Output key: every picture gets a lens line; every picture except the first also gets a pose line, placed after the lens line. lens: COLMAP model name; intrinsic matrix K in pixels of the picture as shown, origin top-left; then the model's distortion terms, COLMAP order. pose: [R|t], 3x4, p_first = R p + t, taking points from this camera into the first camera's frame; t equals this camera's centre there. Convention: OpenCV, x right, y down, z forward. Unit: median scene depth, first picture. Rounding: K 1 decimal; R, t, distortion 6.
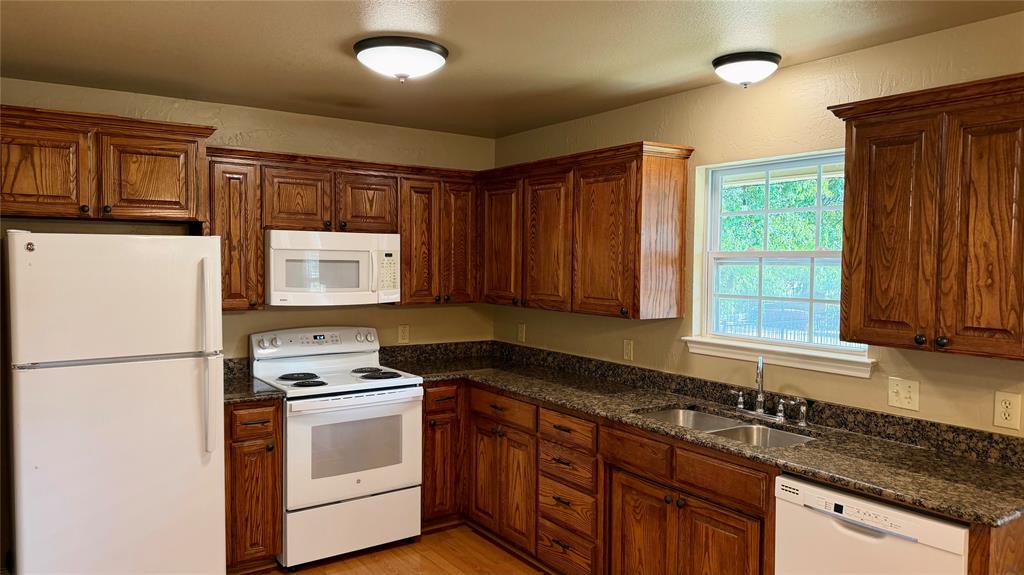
lens RADIAL K [[707.6, 0, 522.3], [0, 707.6, 286.8], [0, 0, 1]] dist [0.034858, -0.065008]
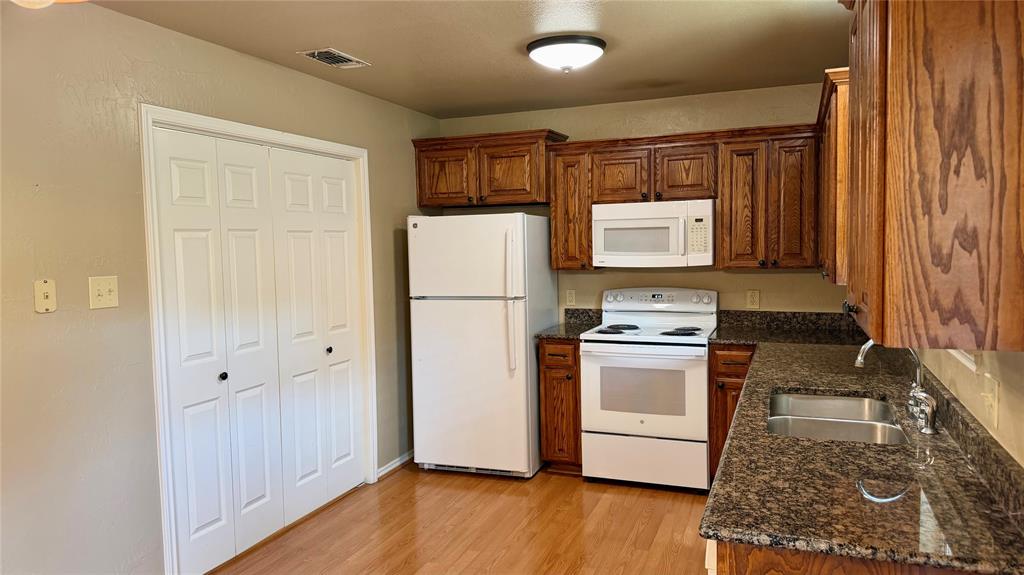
lens RADIAL K [[707.6, 0, 483.6], [0, 707.6, 288.2], [0, 0, 1]] dist [0.034858, -0.065008]
pose [[0.527470, 0.034794, -0.848861, 0.602419], [-0.005340, 0.999277, 0.037641, 0.019967], [0.849557, -0.015321, 0.527274, 0.197069]]
